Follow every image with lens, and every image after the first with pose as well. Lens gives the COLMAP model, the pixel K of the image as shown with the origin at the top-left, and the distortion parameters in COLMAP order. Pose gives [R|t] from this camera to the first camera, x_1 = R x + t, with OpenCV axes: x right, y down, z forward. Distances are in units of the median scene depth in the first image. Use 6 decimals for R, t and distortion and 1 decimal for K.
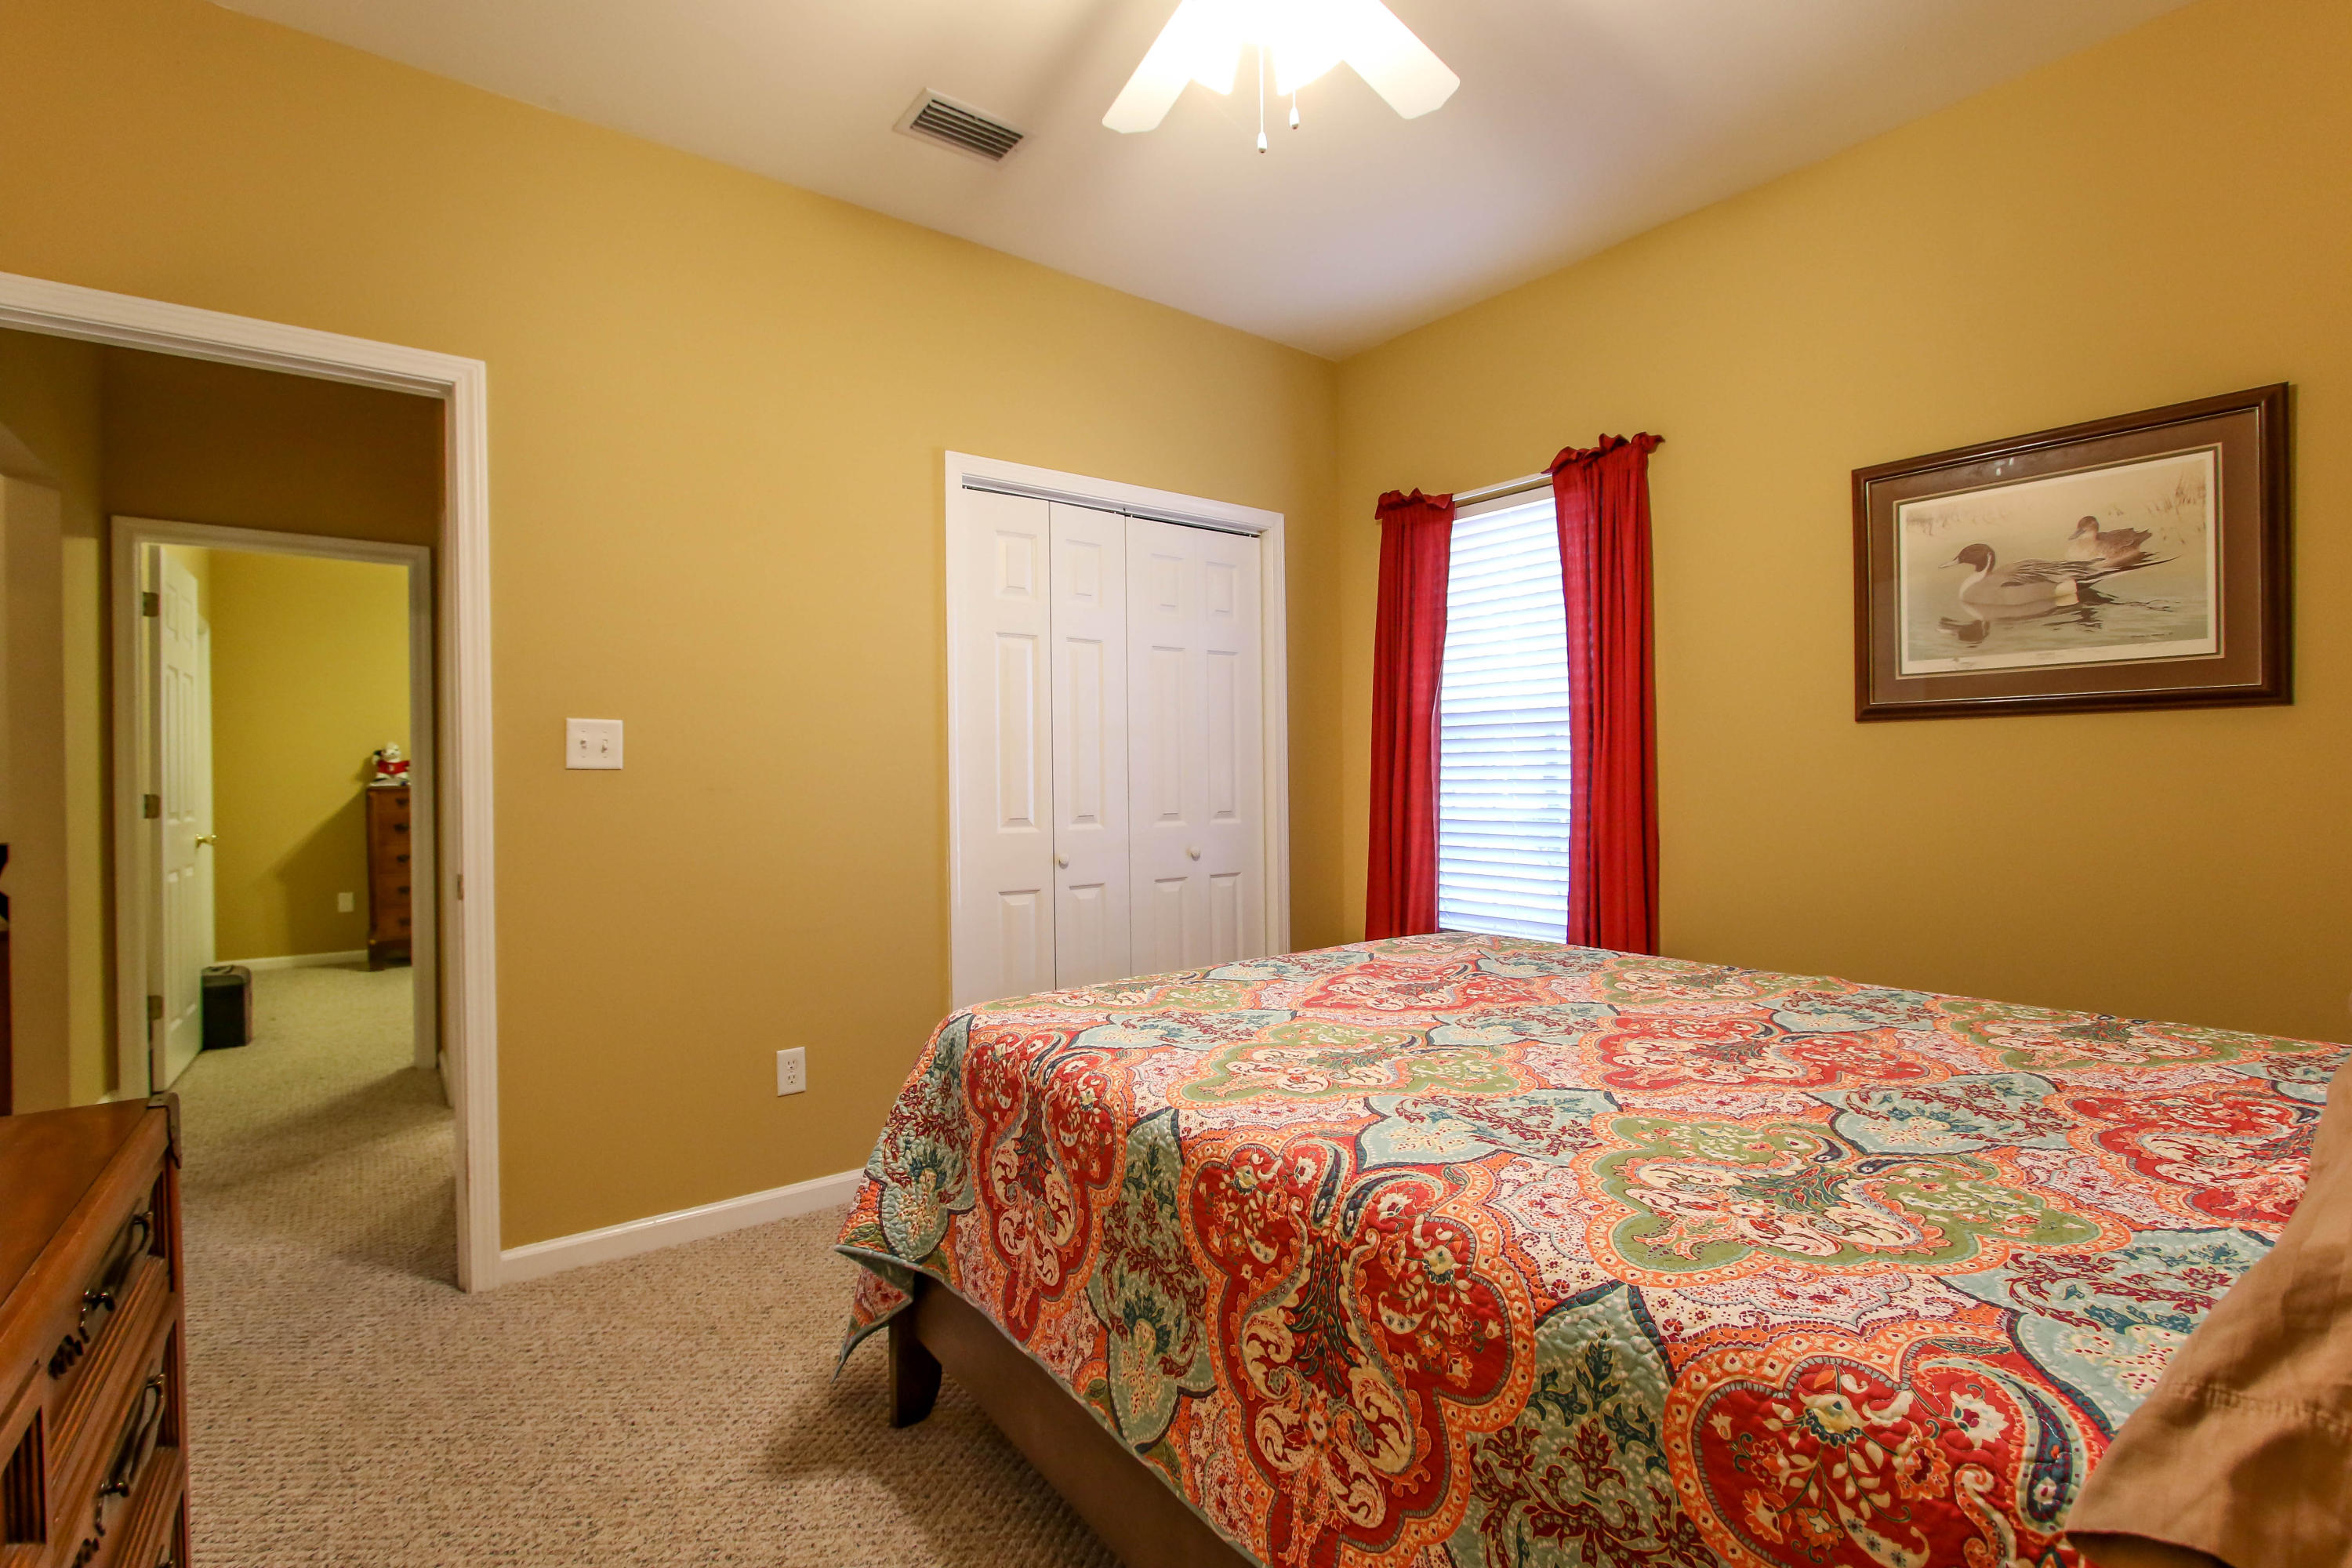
lens RADIAL K [[1109.5, 0, 1178.3], [0, 1109.5, 789.9], [0, 0, 1]] dist [-0.020609, 0.005693]
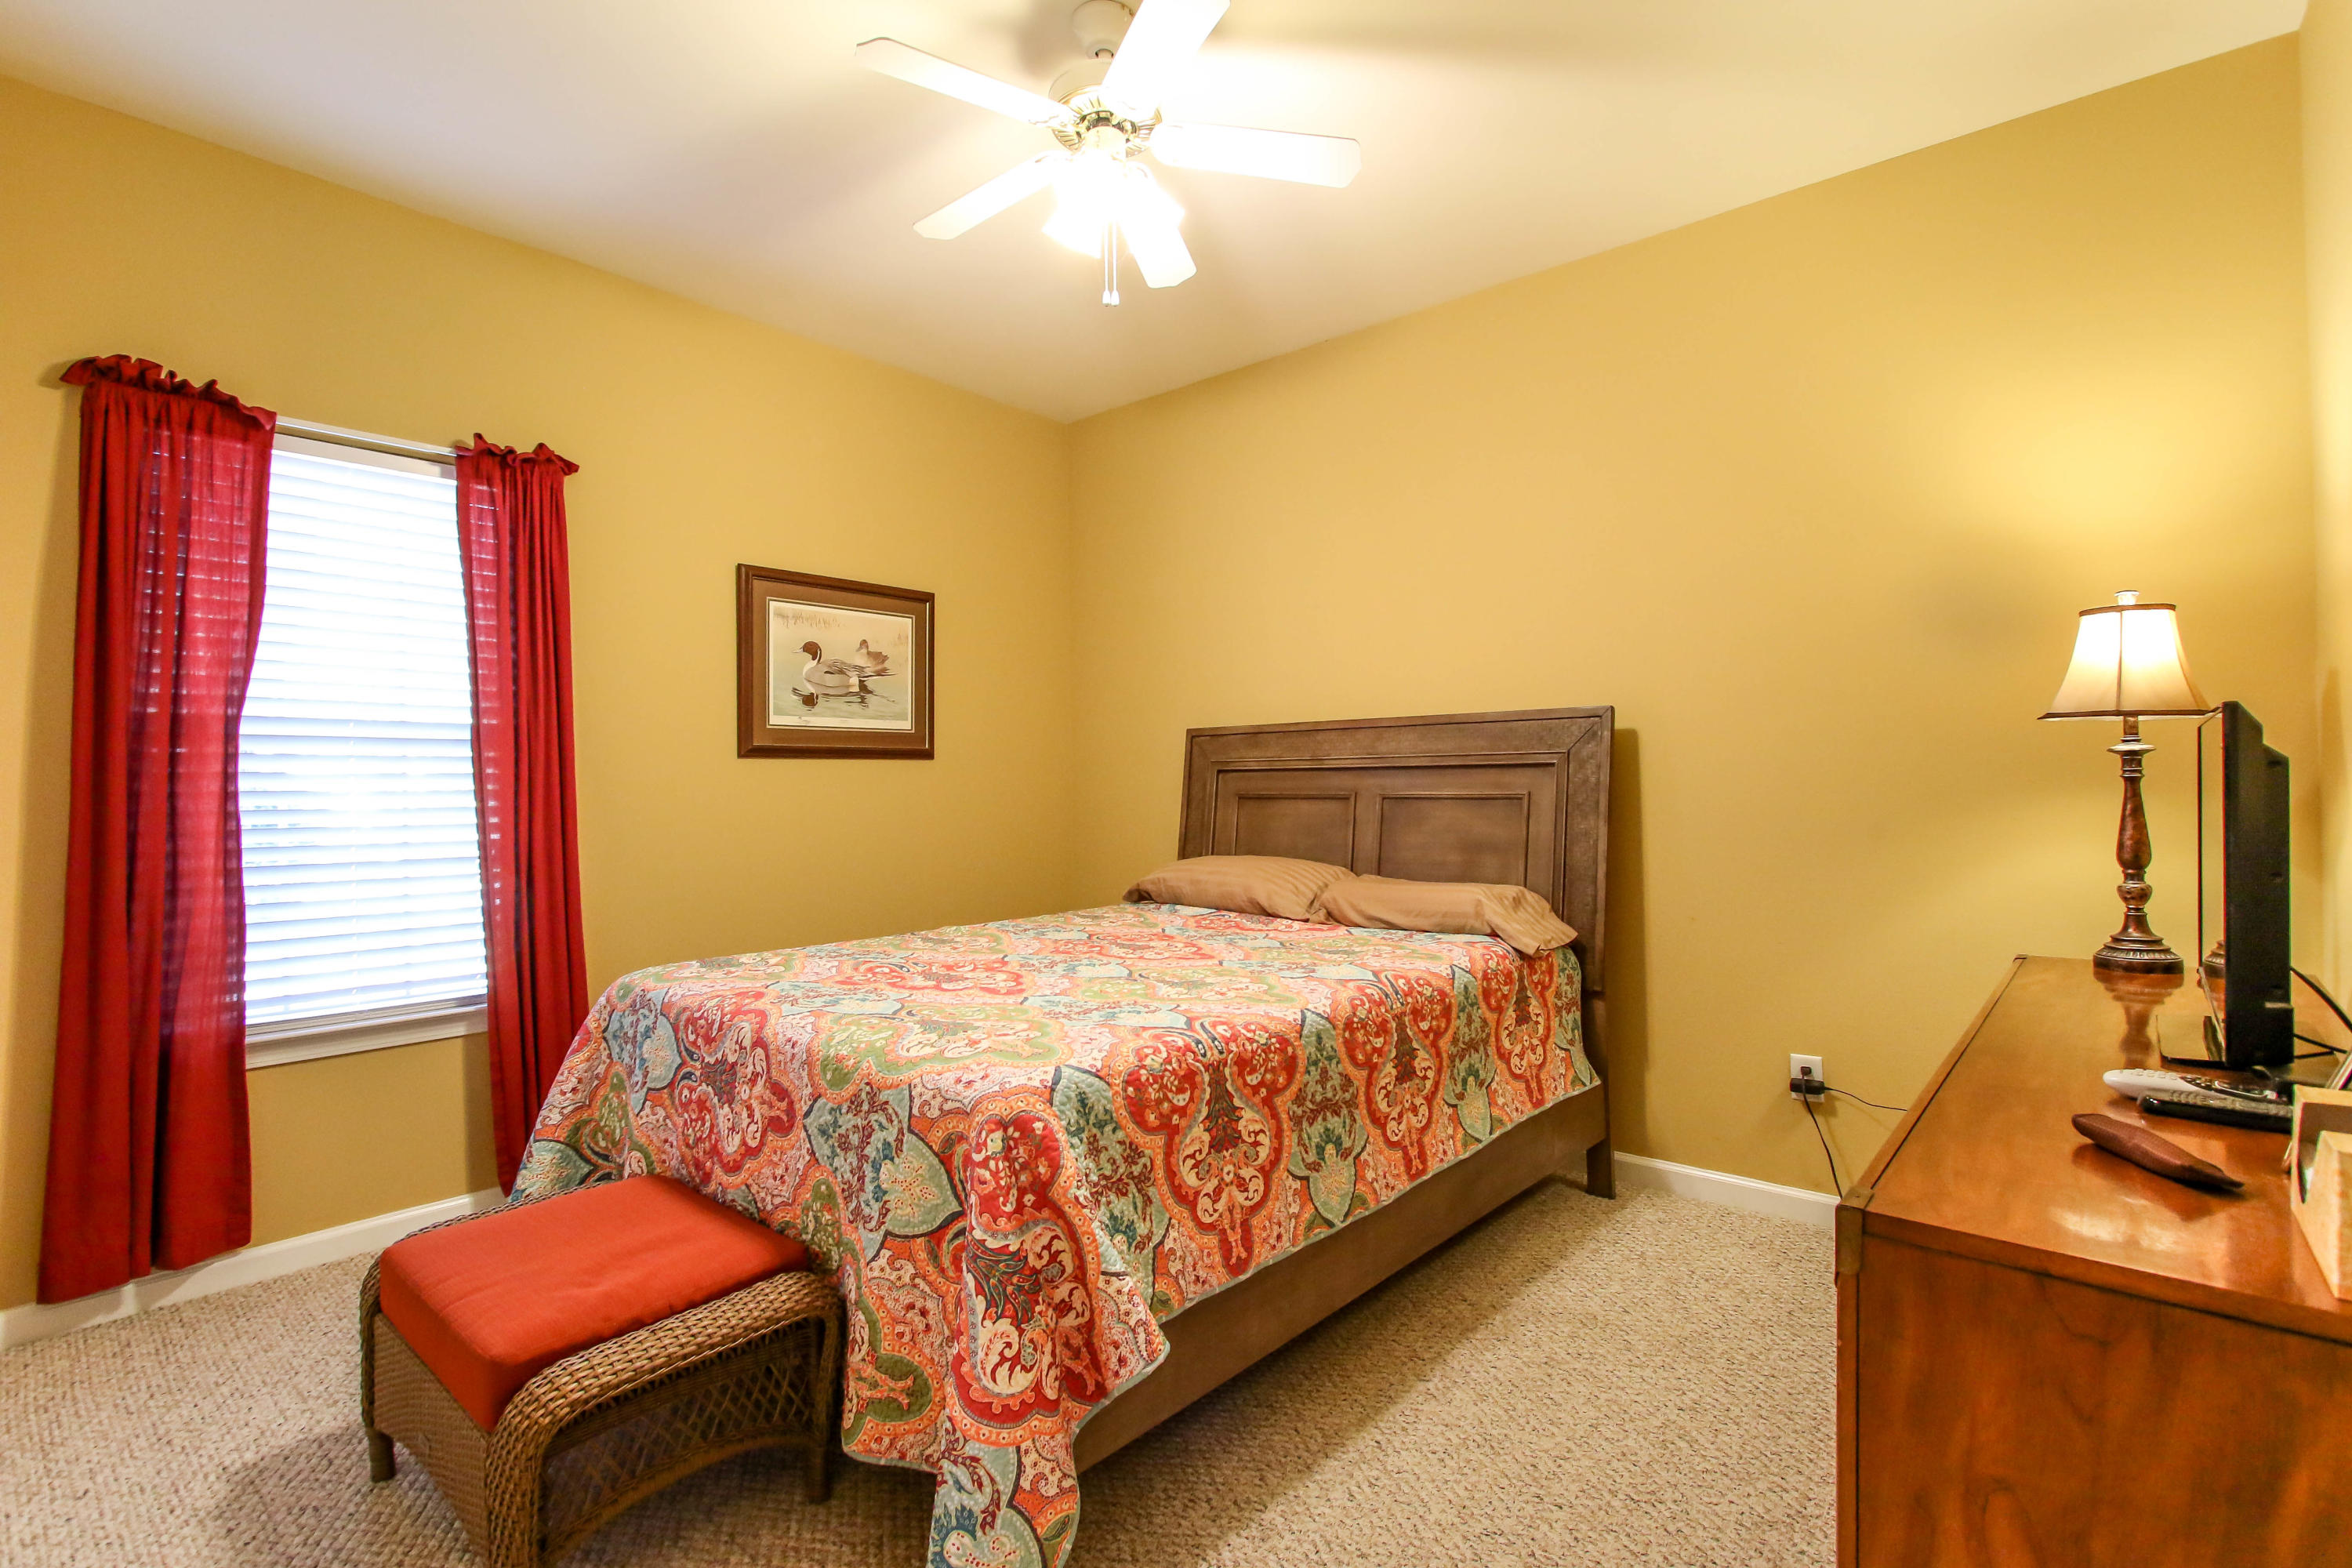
lens RADIAL K [[1112.3, 0, 1186.3], [0, 1112.3, 786.2], [0, 0, 1]] dist [-0.018532, 0.000256]
pose [[-0.234016, 0.008423, 0.972196, -0.940588], [0.025192, 0.999679, -0.002597, -0.014046], [-0.971906, 0.023884, -0.234153, 0.969190]]
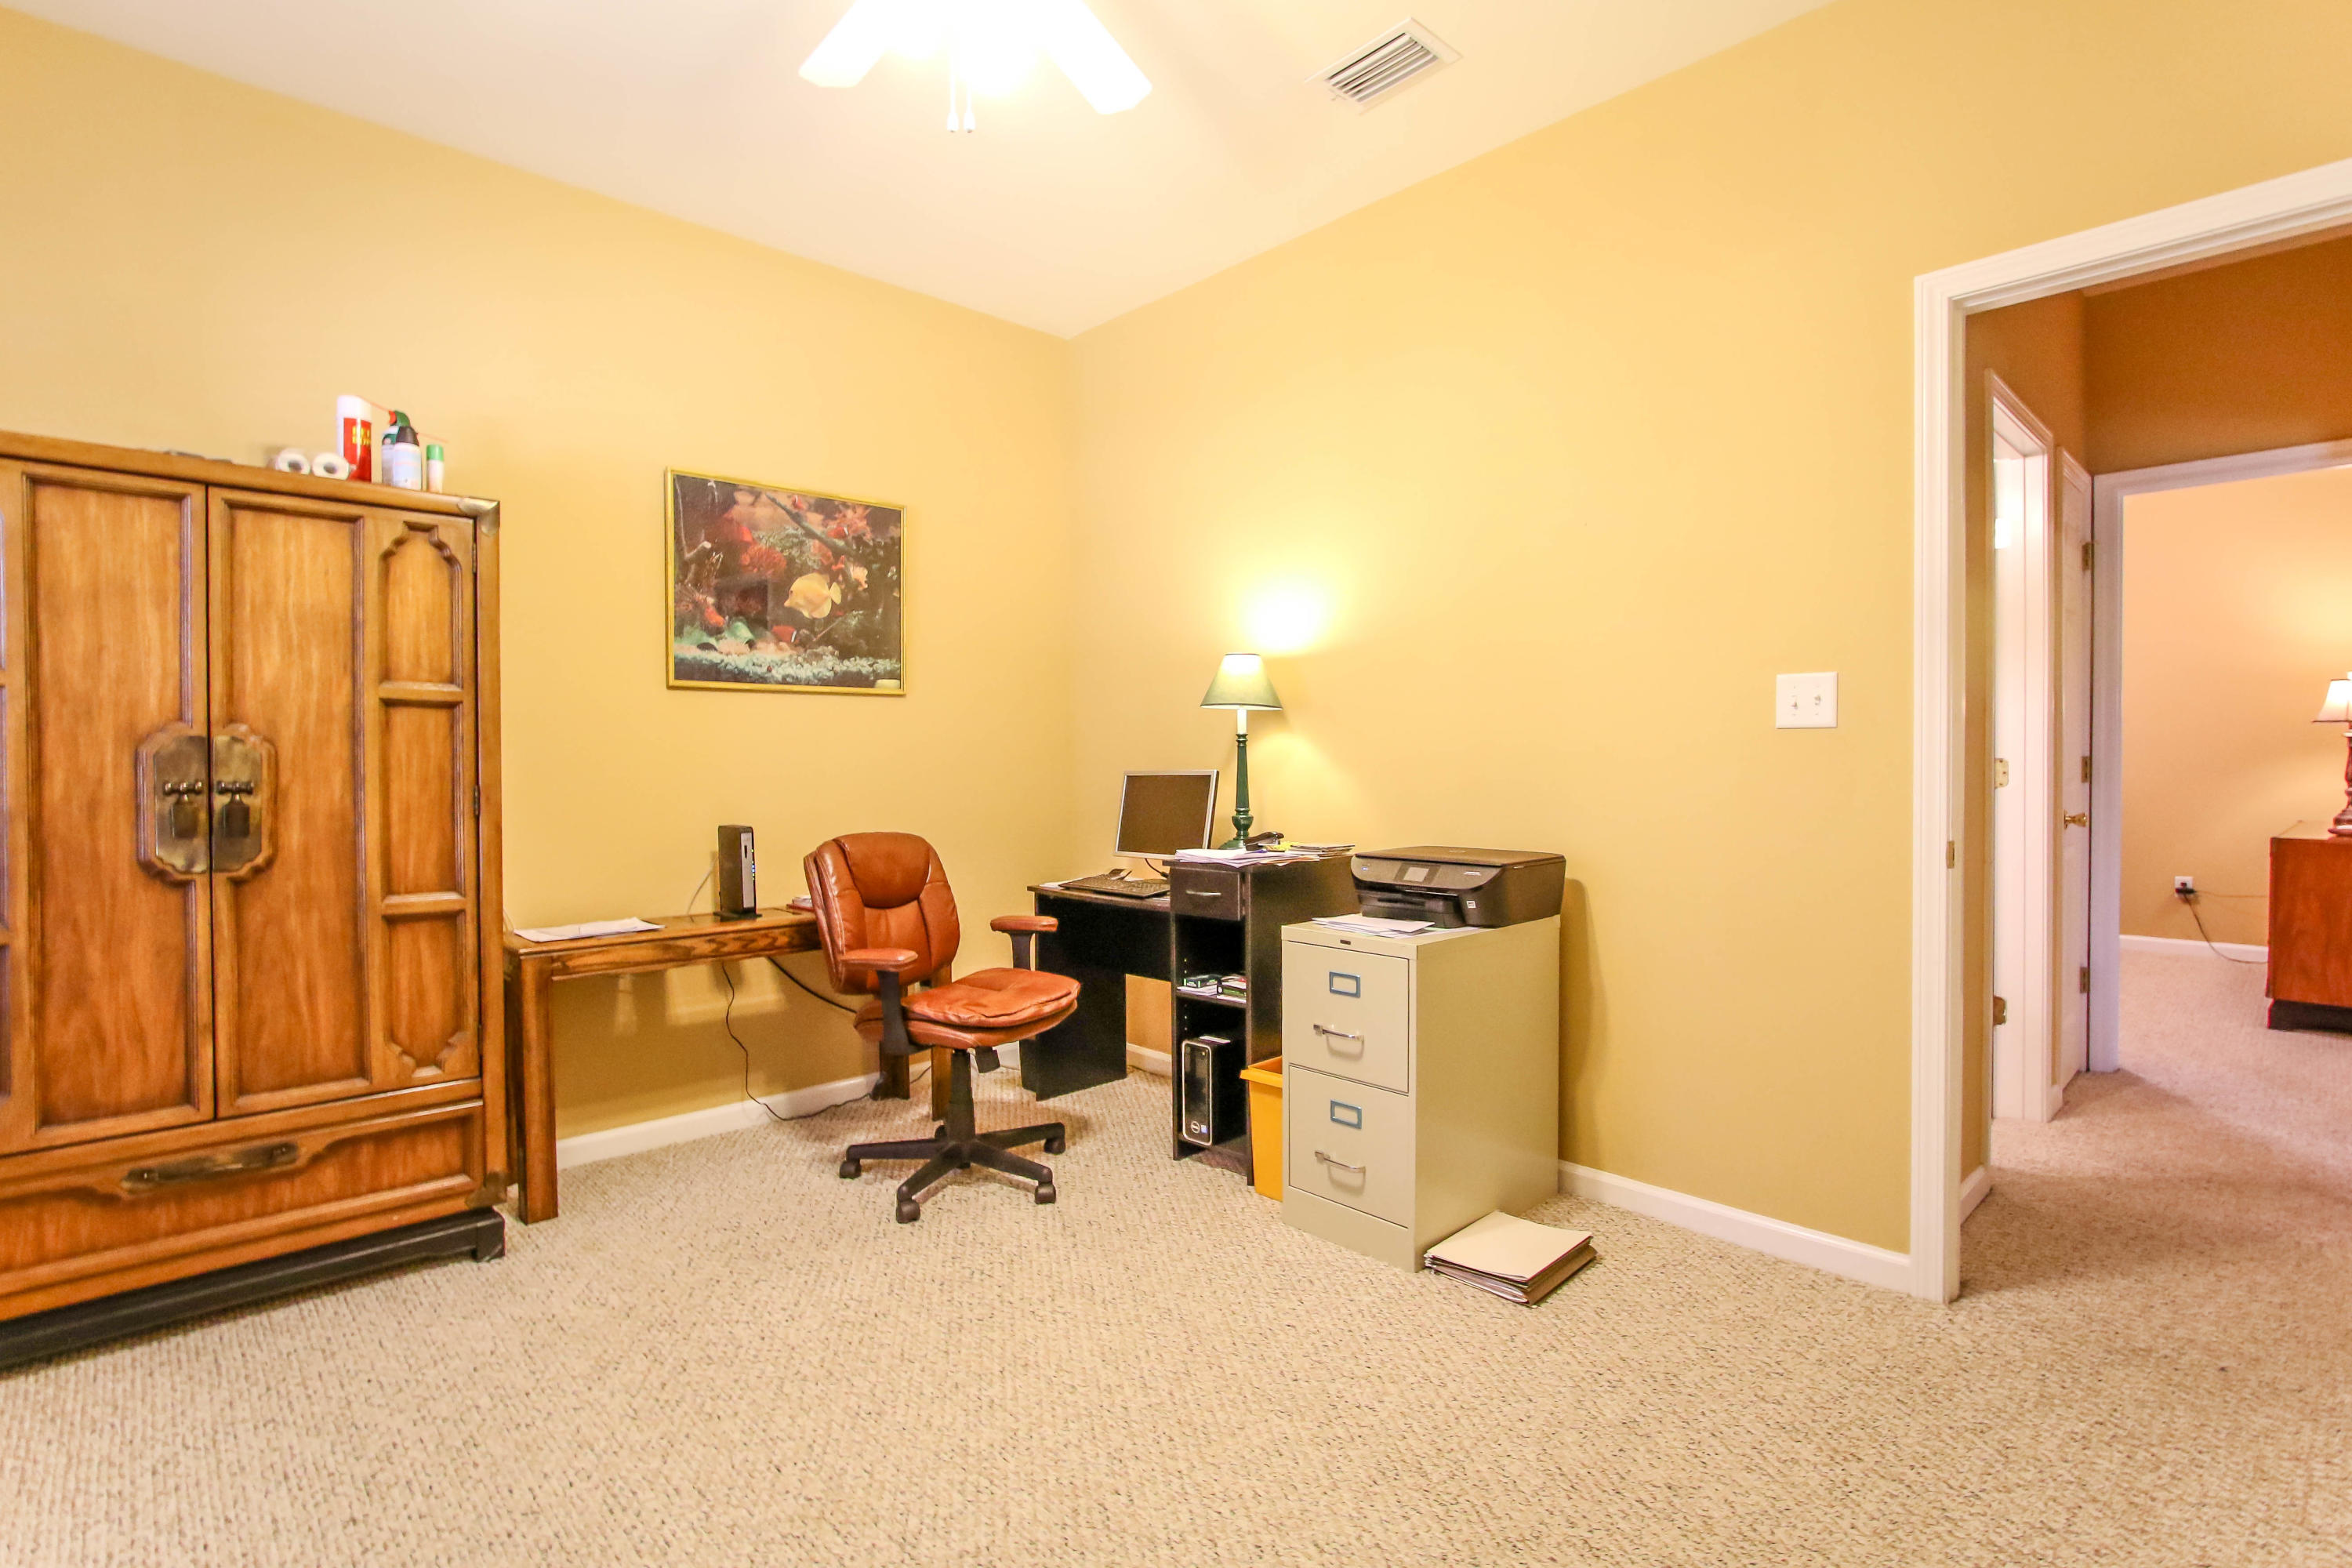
lens RADIAL K [[1112.3, 0, 1186.3], [0, 1112.3, 786.2], [0, 0, 1]] dist [-0.018532, 0.000256]
pose [[-0.117129, -0.017031, 0.992971, -3.429607], [0.017591, 0.999661, 0.019221, -0.007187], [-0.992961, 0.019719, -0.116789, 4.305239]]
